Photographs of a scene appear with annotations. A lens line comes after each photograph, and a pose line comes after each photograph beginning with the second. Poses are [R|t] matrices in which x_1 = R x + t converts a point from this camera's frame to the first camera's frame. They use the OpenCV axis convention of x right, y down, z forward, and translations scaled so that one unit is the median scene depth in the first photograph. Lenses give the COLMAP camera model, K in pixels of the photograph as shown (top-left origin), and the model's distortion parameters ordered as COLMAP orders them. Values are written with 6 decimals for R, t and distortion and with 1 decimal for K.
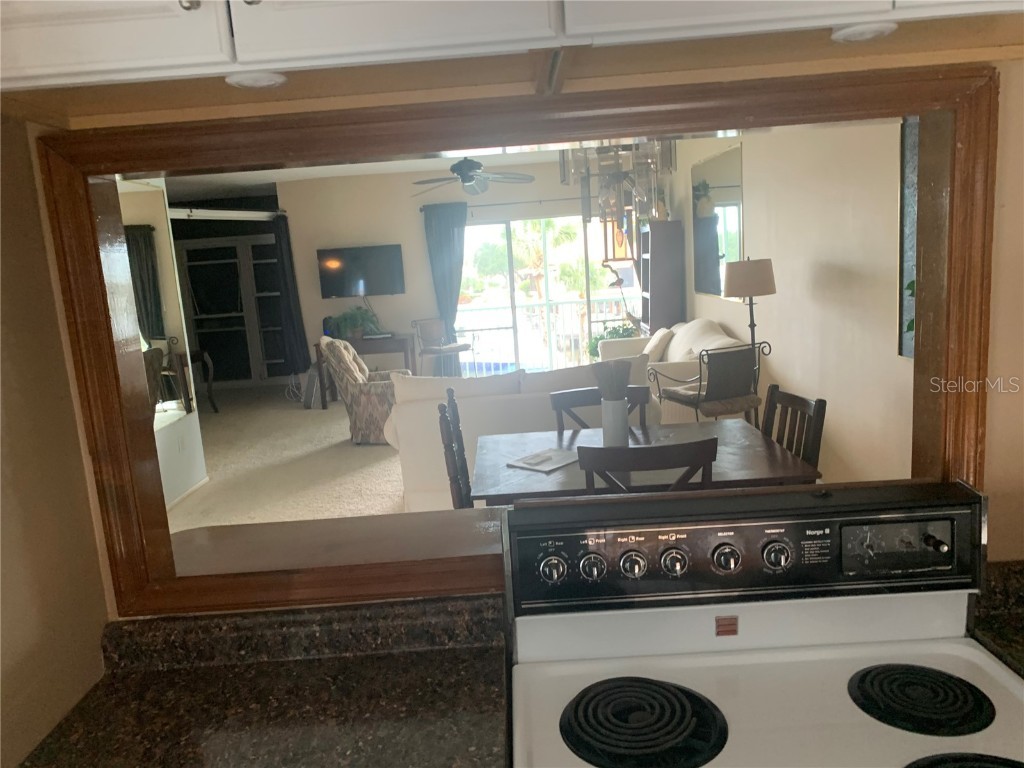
lens RADIAL K [[775.3, 0, 511.2], [0, 775.3, 385.2], [0, 0, 1]] dist [0.000380, -0.003838]
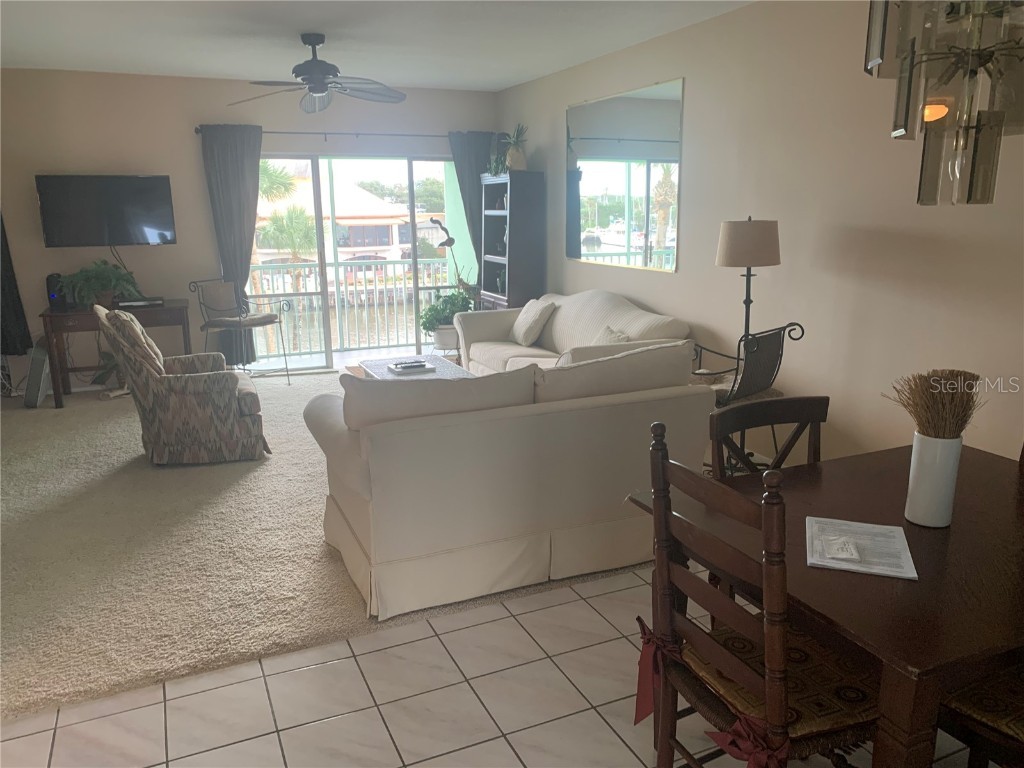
lens RADIAL K [[775.3, 0, 511.9], [0, 775.3, 385.2], [0, 0, 1]] dist [0.000380, -0.003838]
pose [[0.917449, -0.029701, 0.396744, -0.170166], [0.010988, 0.998721, 0.049356, -0.022692], [-0.397702, -0.040922, 0.916601, 0.242042]]
